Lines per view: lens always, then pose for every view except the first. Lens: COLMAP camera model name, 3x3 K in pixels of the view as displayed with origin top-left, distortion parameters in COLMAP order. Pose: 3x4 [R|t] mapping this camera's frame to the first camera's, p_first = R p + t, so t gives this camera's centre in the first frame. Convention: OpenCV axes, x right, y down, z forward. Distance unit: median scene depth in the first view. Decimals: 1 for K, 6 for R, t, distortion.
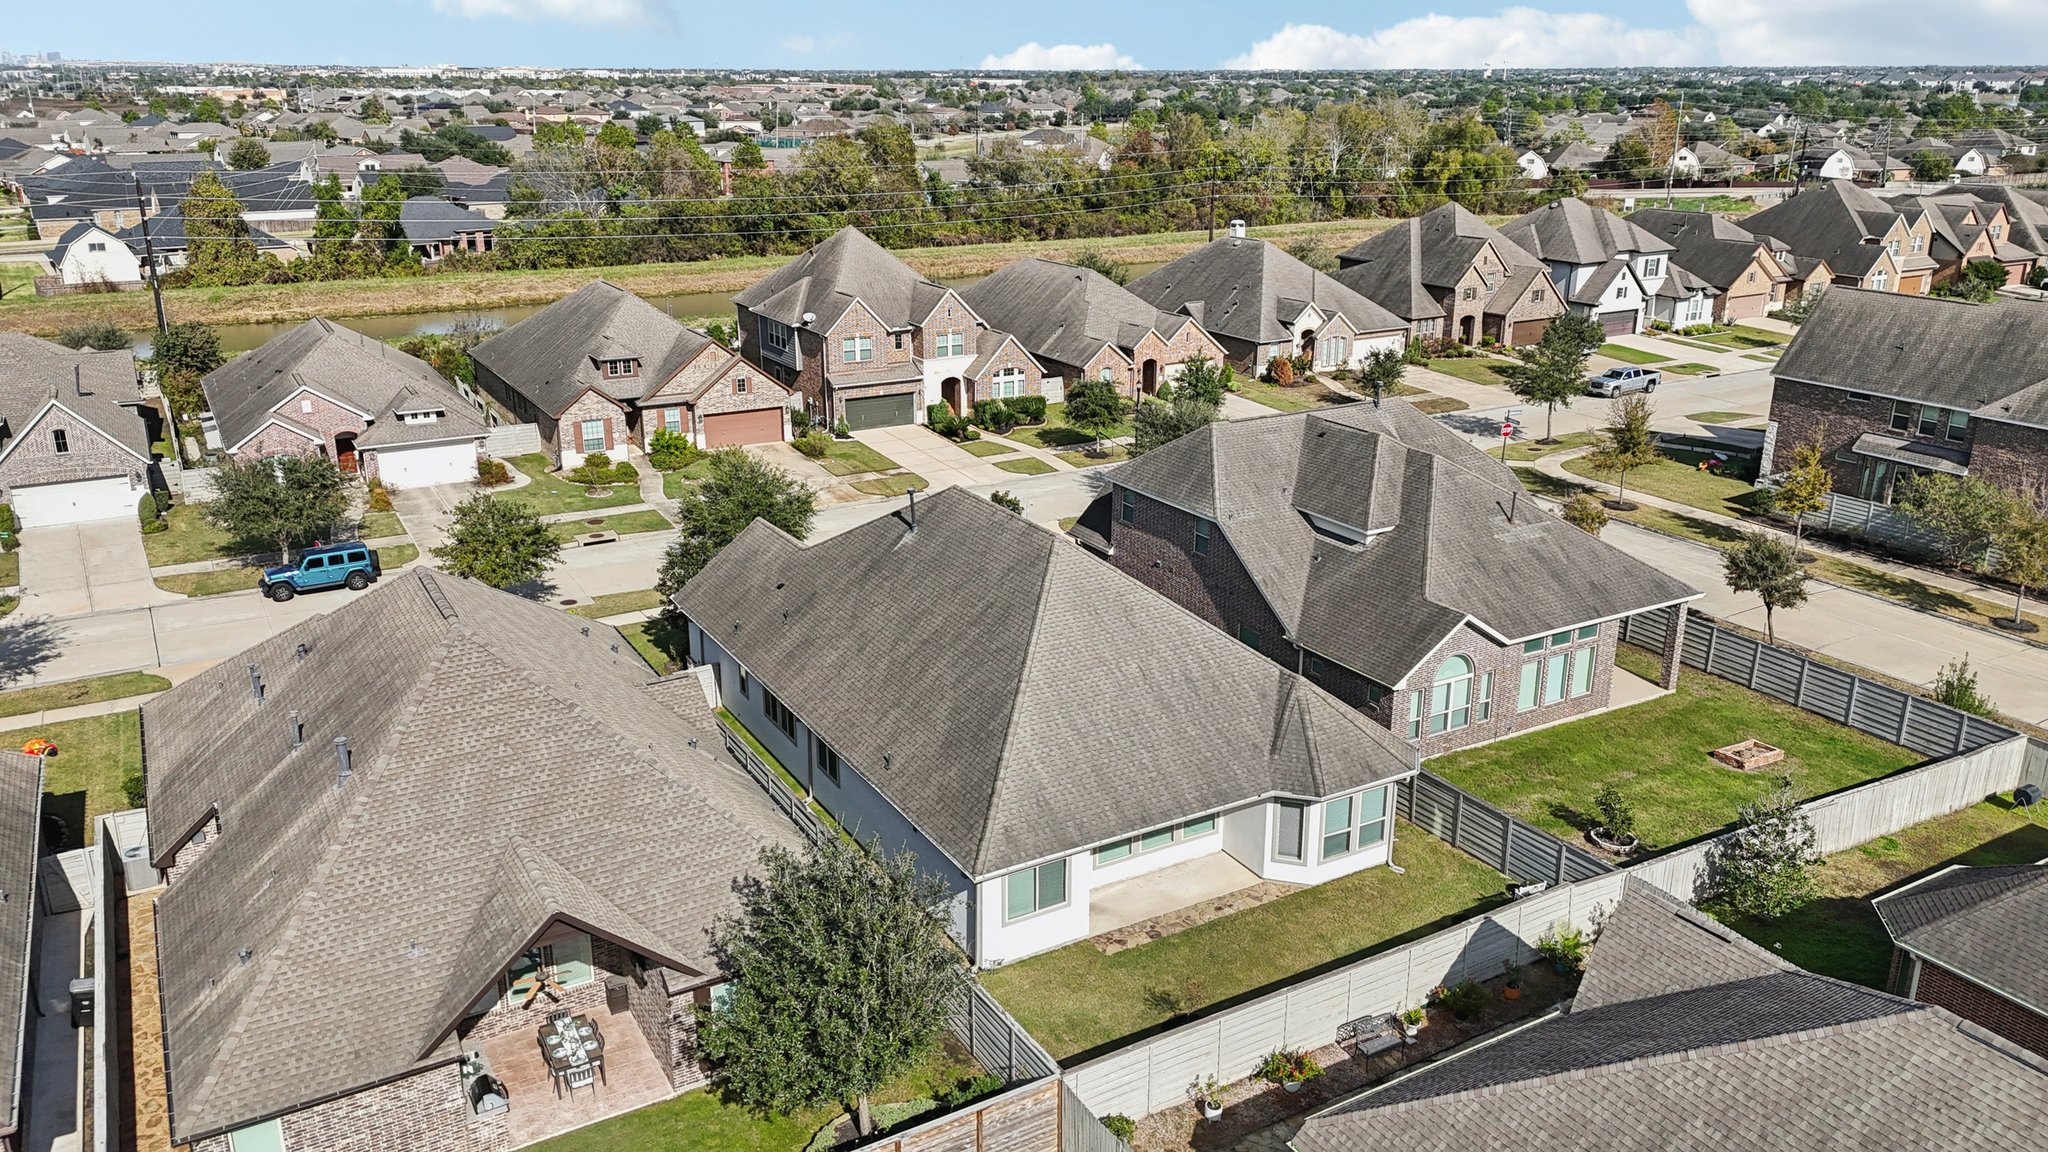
lens RADIAL K [[1479.1, 0, 1003.8], [0, 1479.1, 607.6], [0, 0, 1]] dist [0.095452, -0.108852]
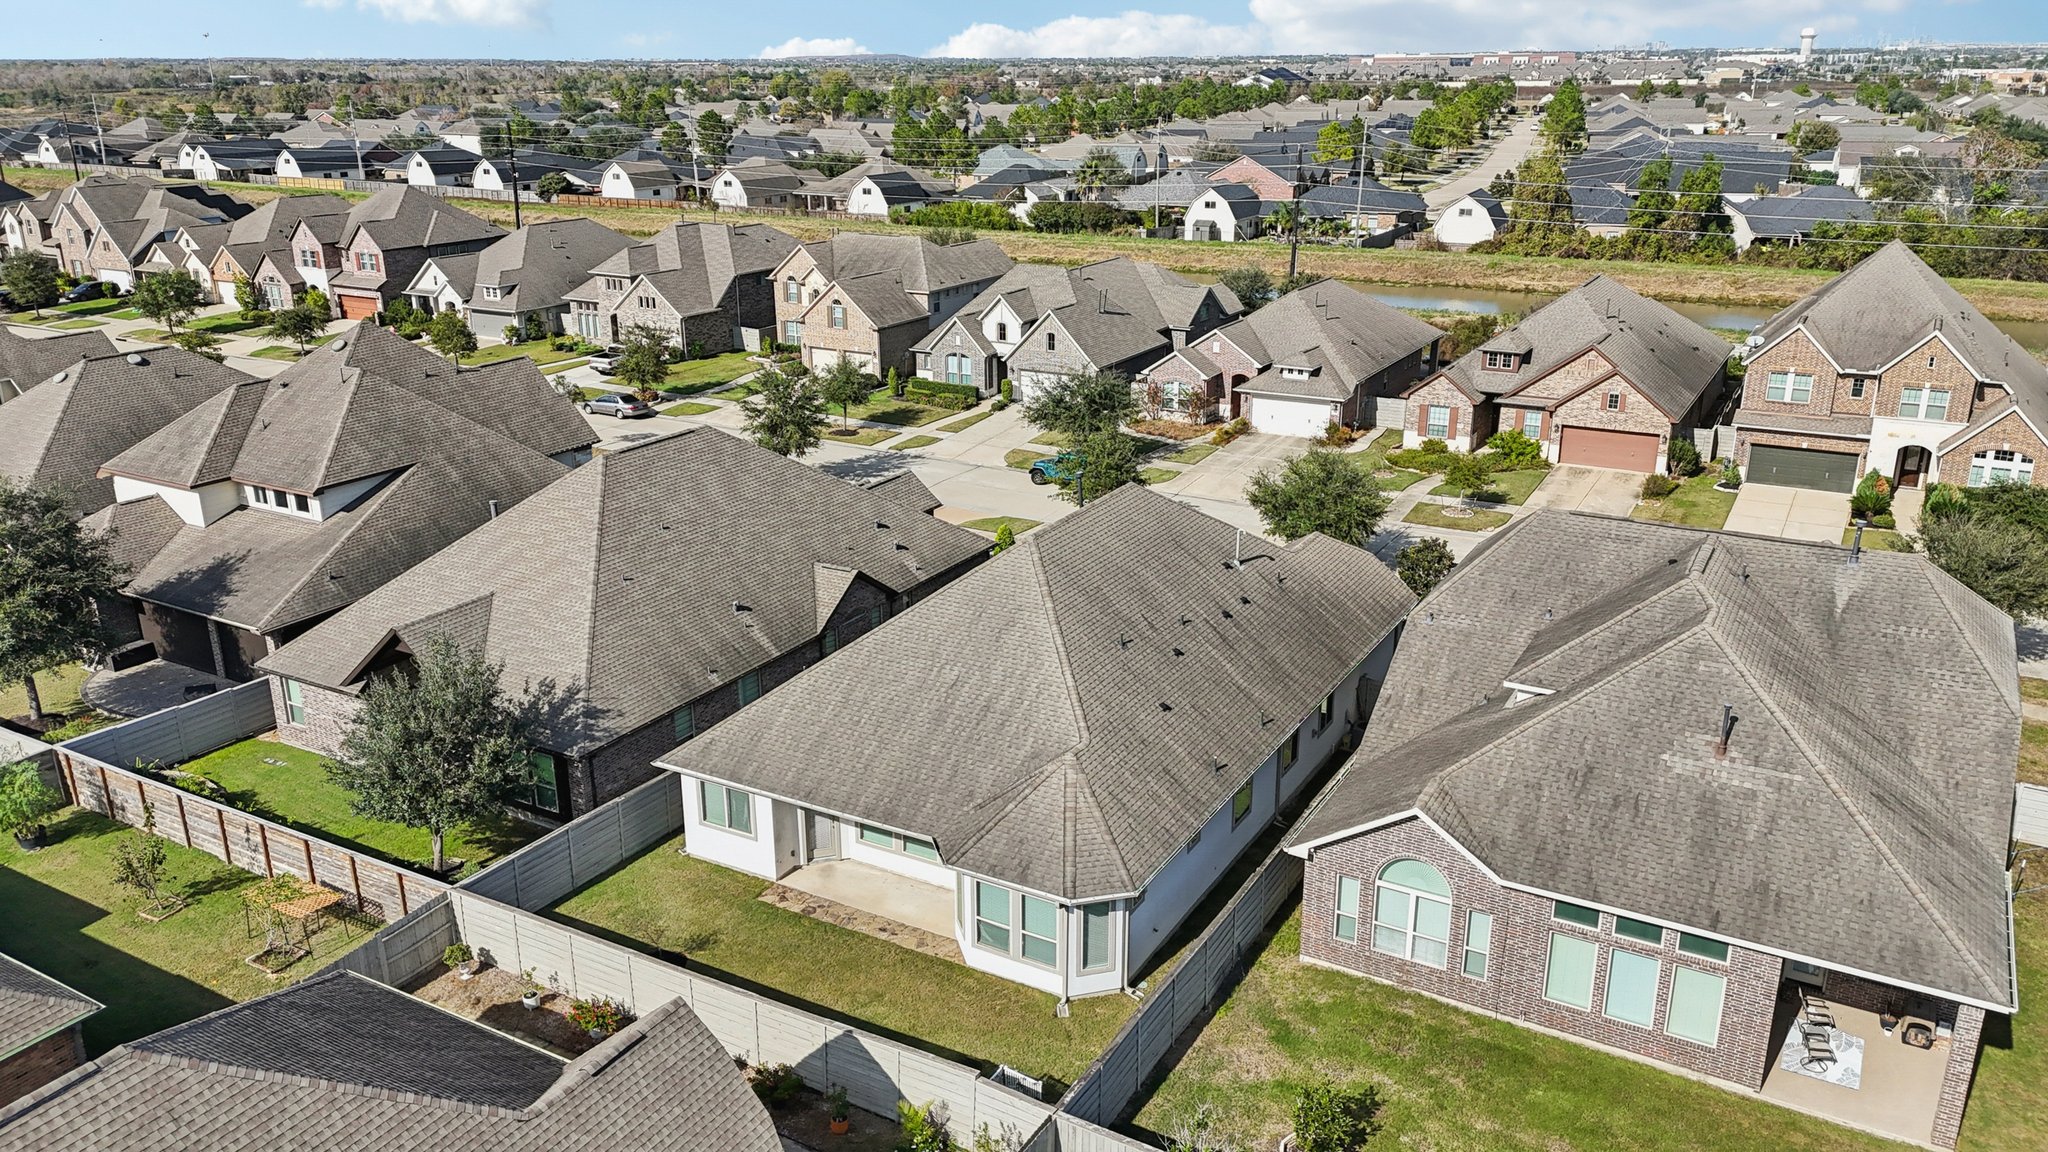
lens RADIAL K [[1498.5, 0, 1032.0], [0, 1498.5, 574.9], [0, 0, 1]] dist [0.095018, -0.106681]
pose [[0.504911, 0.275429, -0.818049, 0.435131], [-0.284657, 0.947838, 0.143433, -0.085297], [0.814884, 0.160443, 0.556976, 0.234978]]
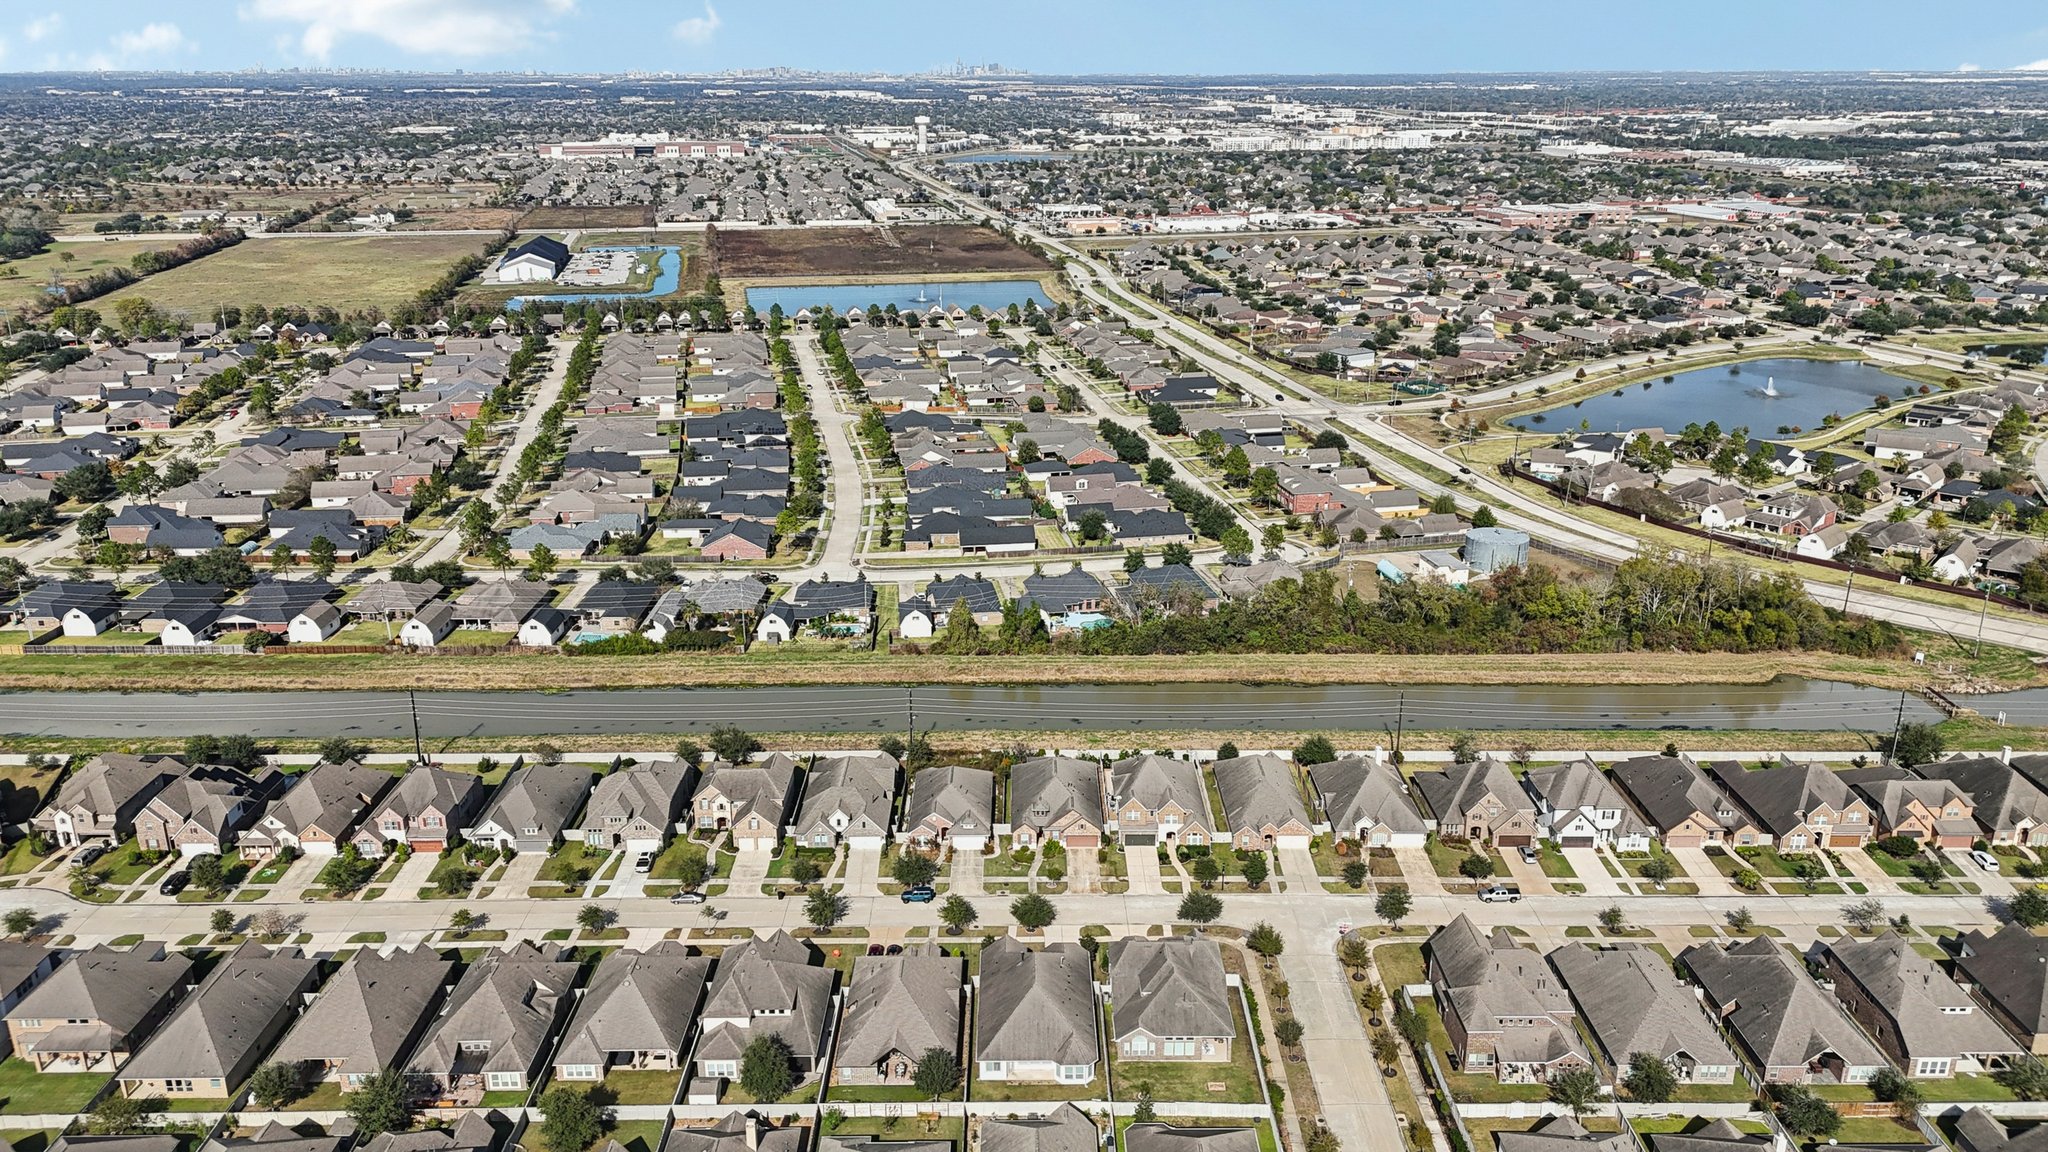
lens RADIAL K [[1498.5, 0, 1032.0], [0, 1498.5, 574.9], [0, 0, 1]] dist [0.095018, -0.106681]
pose [[0.871966, 0.158847, -0.463079, 0.939019], [-0.165824, 0.985815, 0.025916, -0.667083], [0.460627, 0.054192, 0.885938, -1.471652]]
